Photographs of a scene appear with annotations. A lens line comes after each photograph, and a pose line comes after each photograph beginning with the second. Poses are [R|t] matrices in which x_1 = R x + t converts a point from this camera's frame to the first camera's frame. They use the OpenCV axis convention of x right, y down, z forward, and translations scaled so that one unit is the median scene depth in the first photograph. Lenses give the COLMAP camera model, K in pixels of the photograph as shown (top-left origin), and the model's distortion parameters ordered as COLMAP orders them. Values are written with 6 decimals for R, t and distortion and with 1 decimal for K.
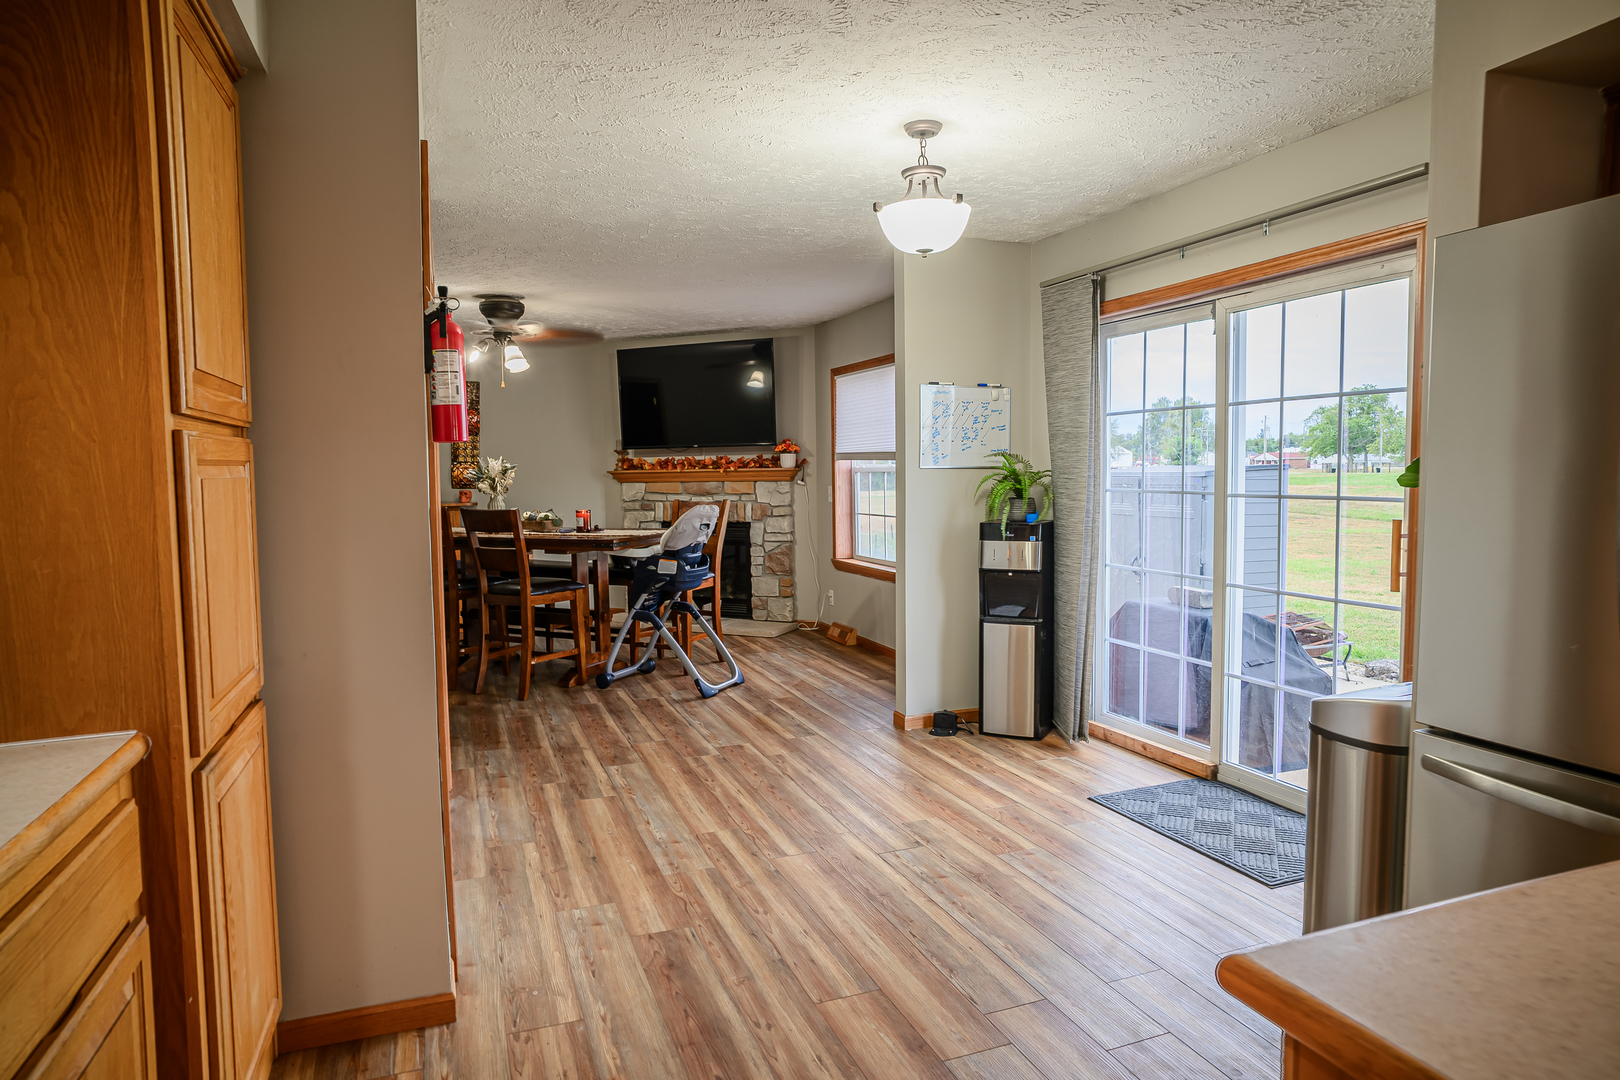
lens RADIAL K [[970.1, 0, 798.6], [0, 970.1, 539.3], [0, 0, 1]] dist [-0.081713, 0.063527]
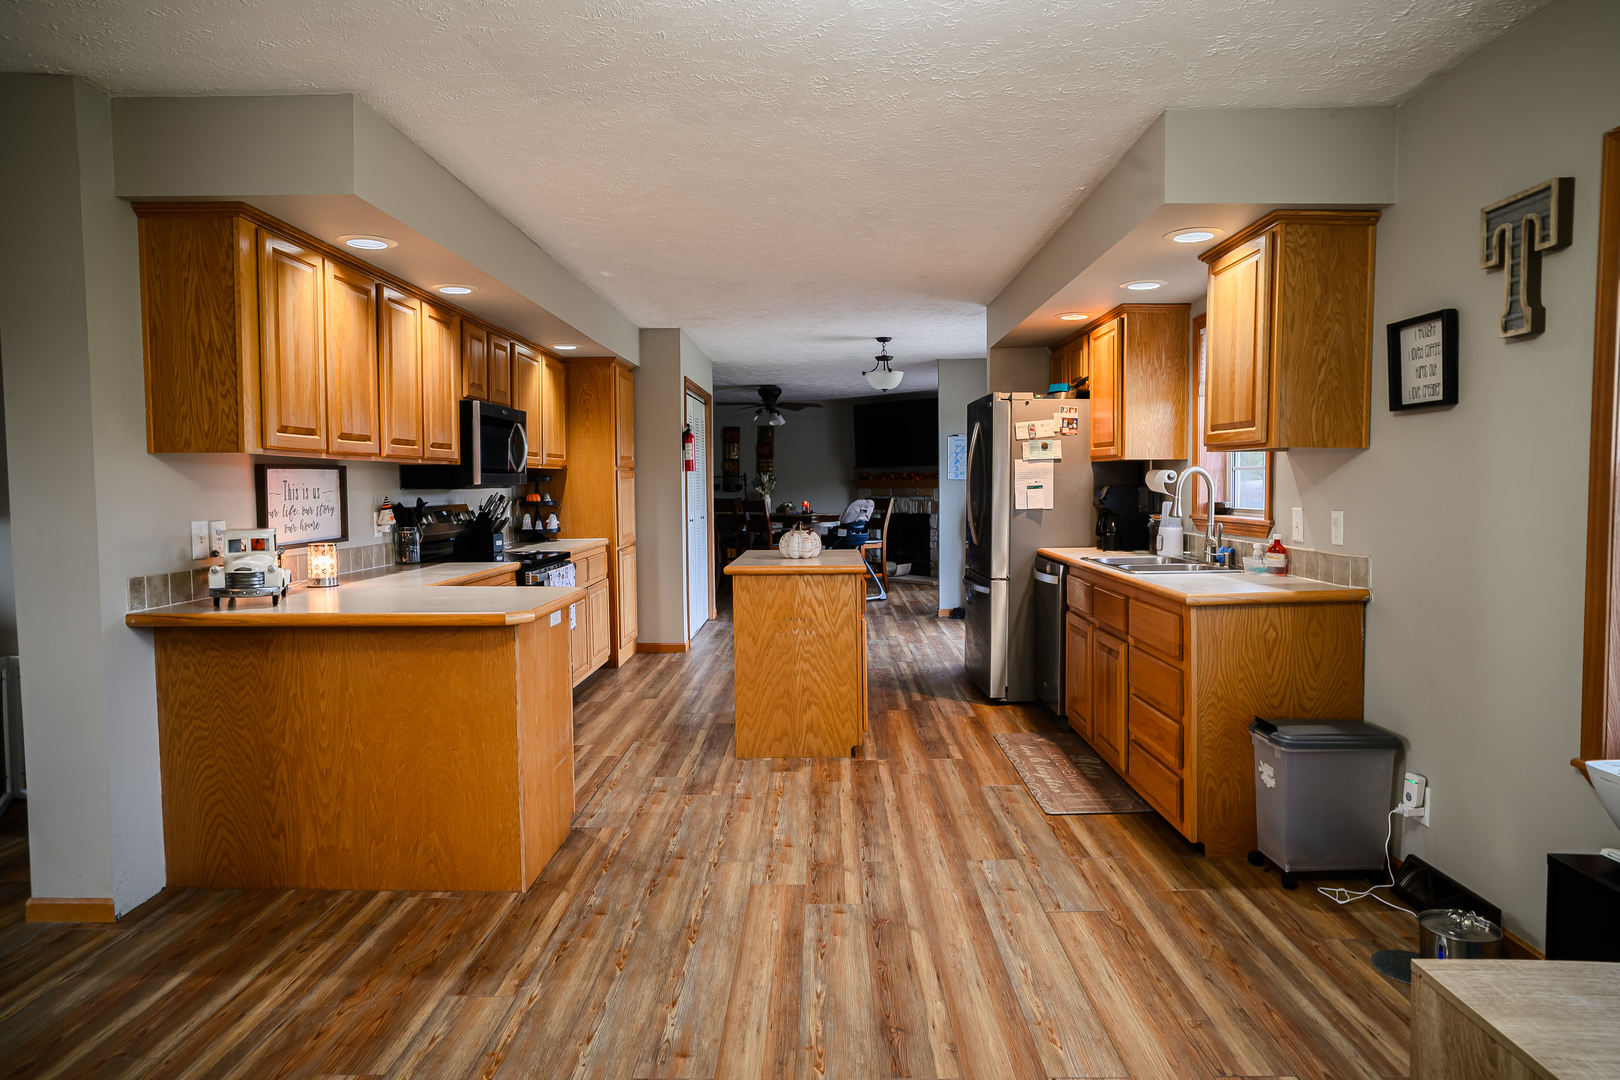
lens RADIAL K [[979.5, 0, 810.0], [0, 979.5, 540.0], [0, 0, 1]] dist [-0.072844, 0.058453]
pose [[0.927837, 0.022949, -0.372279, 0.362303], [-0.028033, 0.999573, -0.008250, 0.042712], [0.371931, 0.018091, 0.928084, -0.555502]]
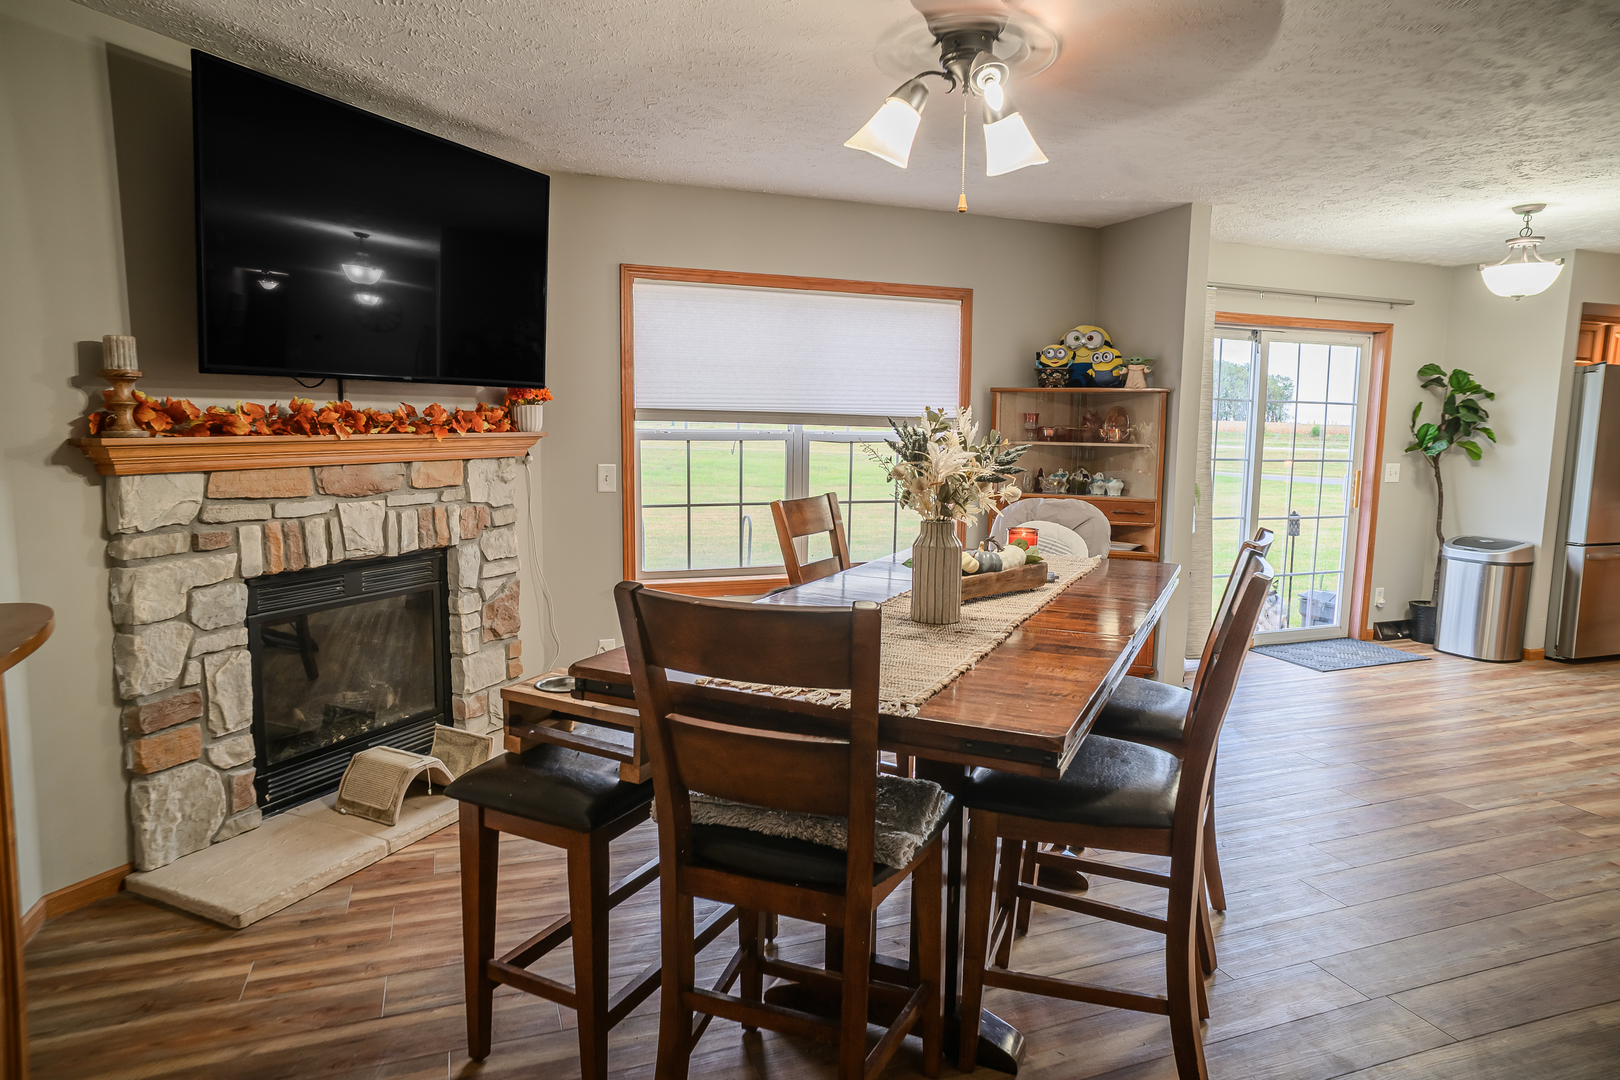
lens RADIAL K [[970.1, 0, 798.6], [0, 970.1, 539.3], [0, 0, 1]] dist [-0.081713, 0.063527]
pose [[0.010113, -0.105998, 0.994315, -0.523178], [0.066904, 0.992209, 0.105093, -0.059592], [-0.997708, 0.065460, 0.017125, 0.830551]]
